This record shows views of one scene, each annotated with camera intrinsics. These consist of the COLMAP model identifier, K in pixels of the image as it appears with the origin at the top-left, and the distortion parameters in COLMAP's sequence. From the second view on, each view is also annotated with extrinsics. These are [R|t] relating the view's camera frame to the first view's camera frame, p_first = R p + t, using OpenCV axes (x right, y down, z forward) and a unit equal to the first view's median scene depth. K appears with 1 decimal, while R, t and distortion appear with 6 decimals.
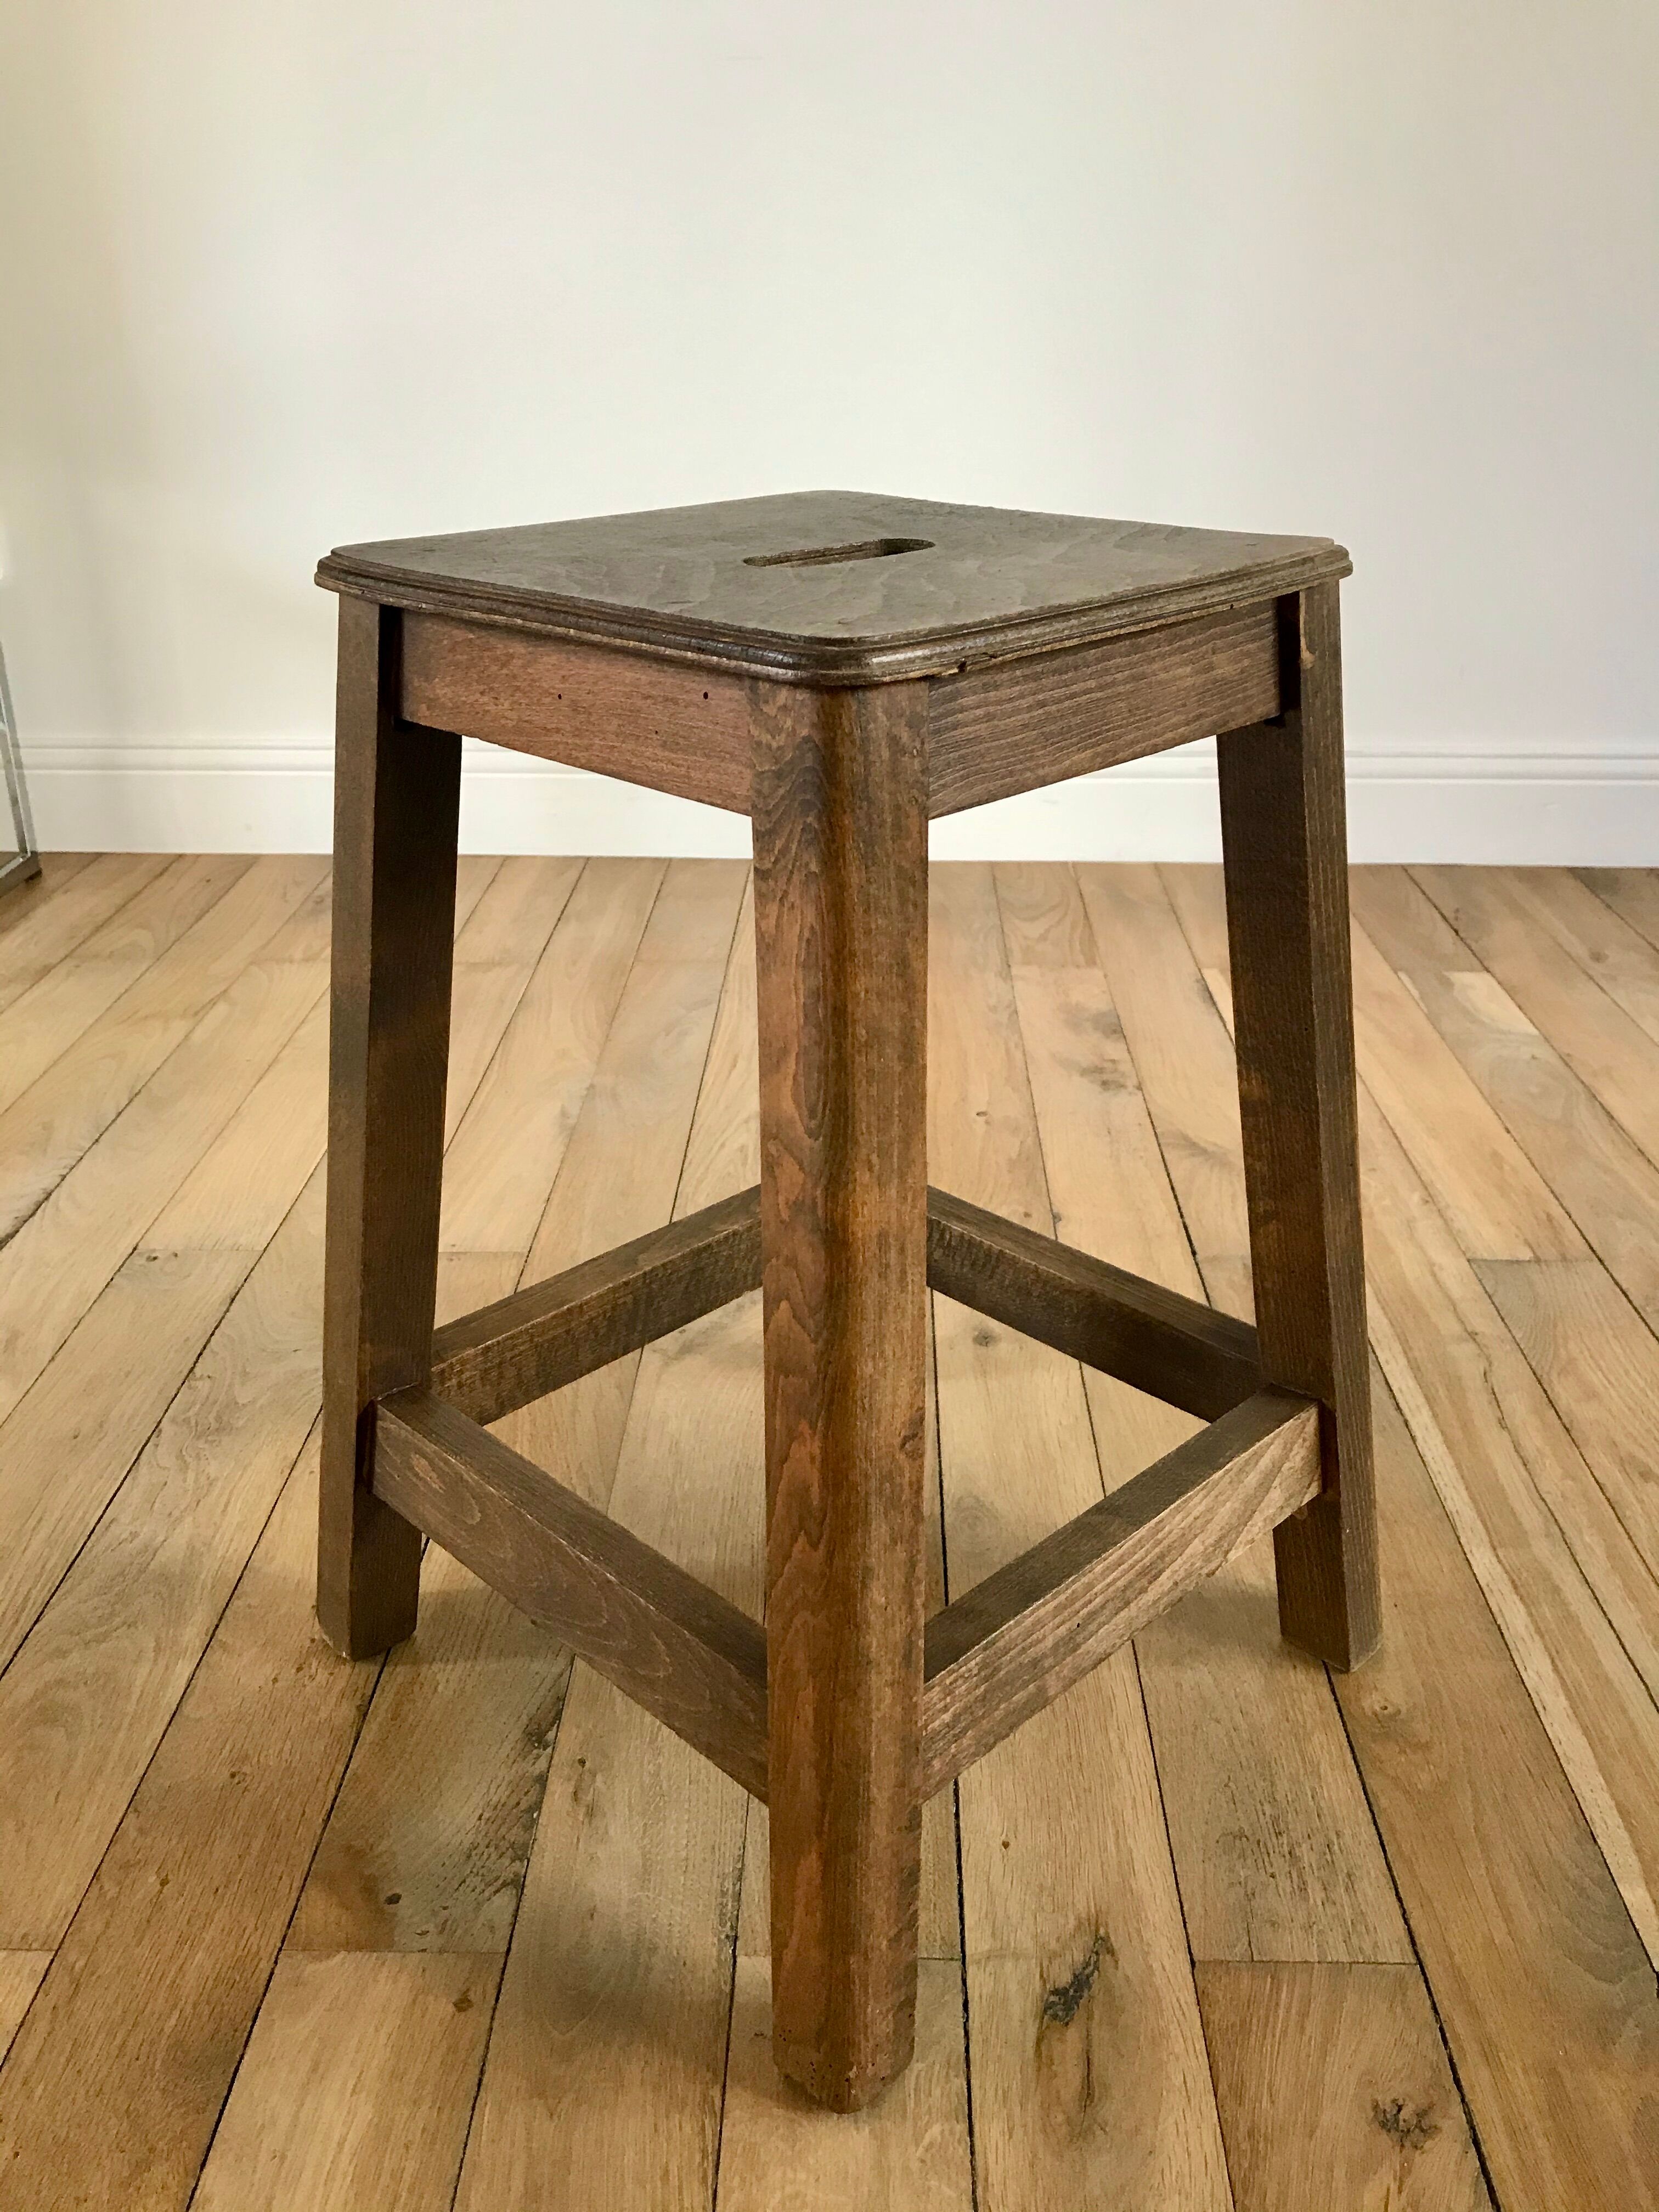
lens RADIAL K [[1766.7, 0, 845.6], [0, 1766.7, 1091.1], [0, 0, 1]] dist [0.027650, -0.021813]
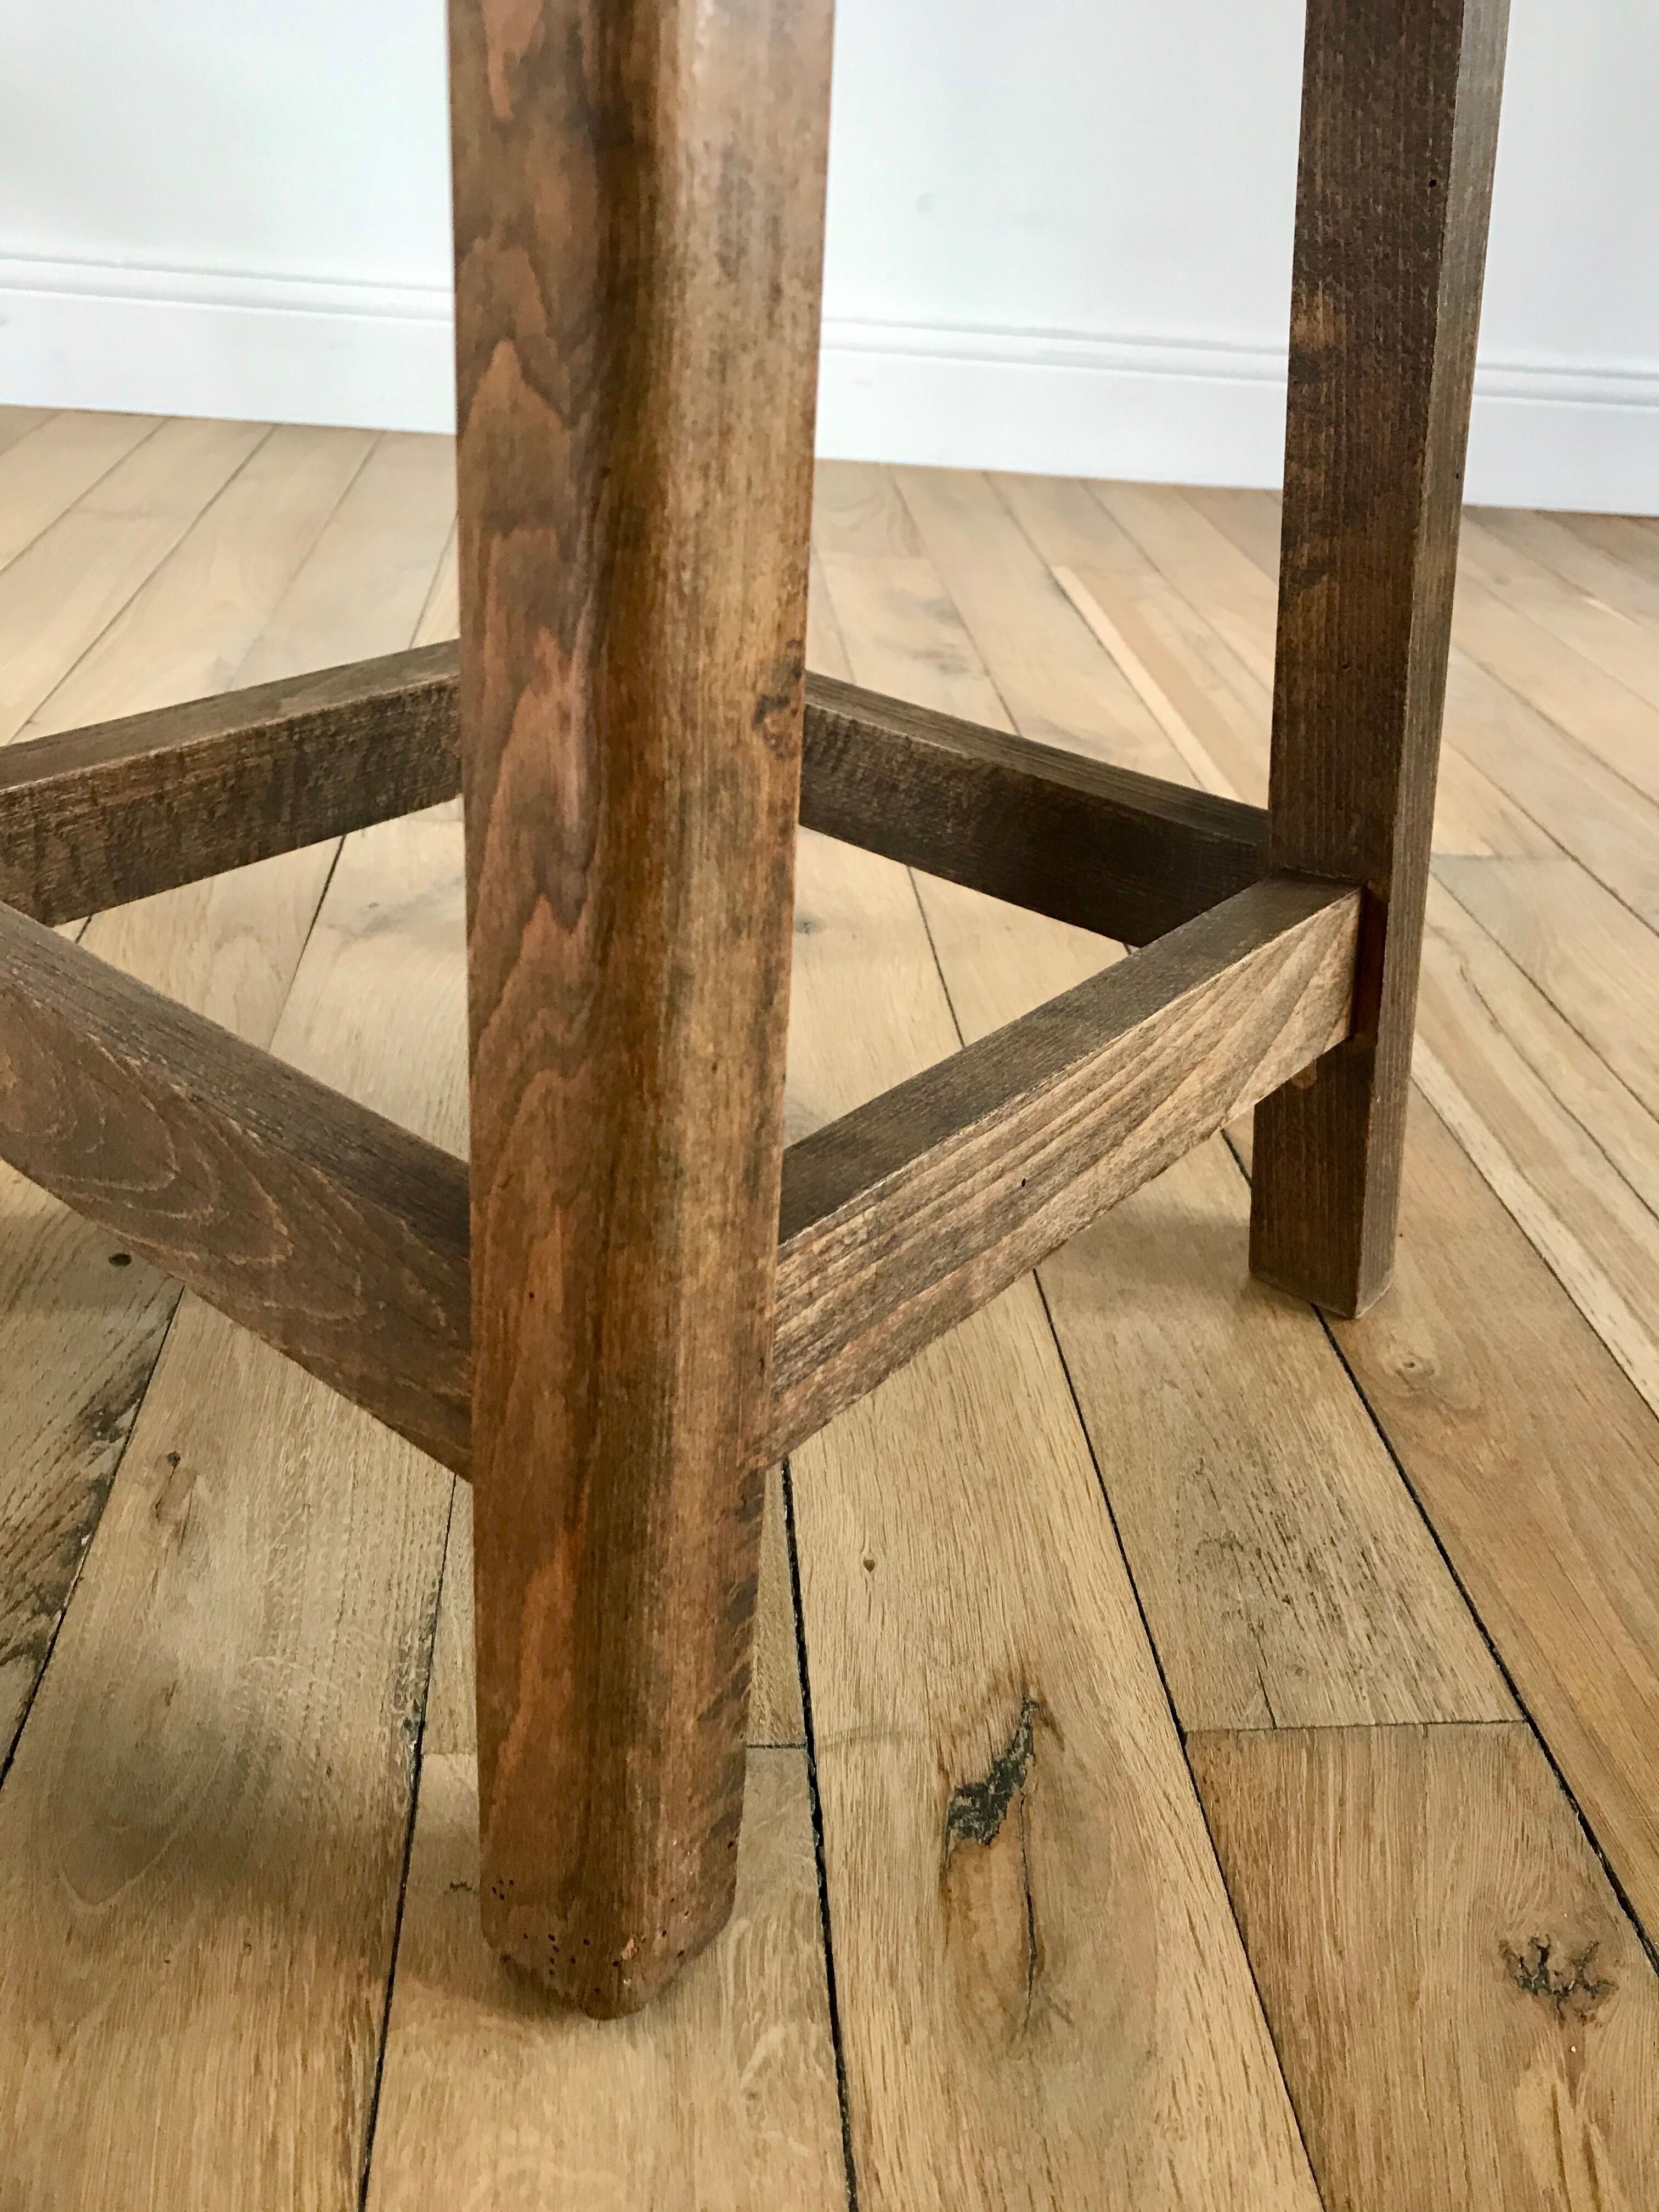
lens RADIAL K [[1766.7, 0, 828.4], [0, 1766.7, 1088.1], [0, 0, 1]] dist [0.027650, -0.021813]
pose [[0.991186, 0.010186, 0.132083, -0.007844], [-0.023767, 0.994535, 0.101660, 0.189206], [-0.130326, -0.103904, 0.986012, 0.393202]]
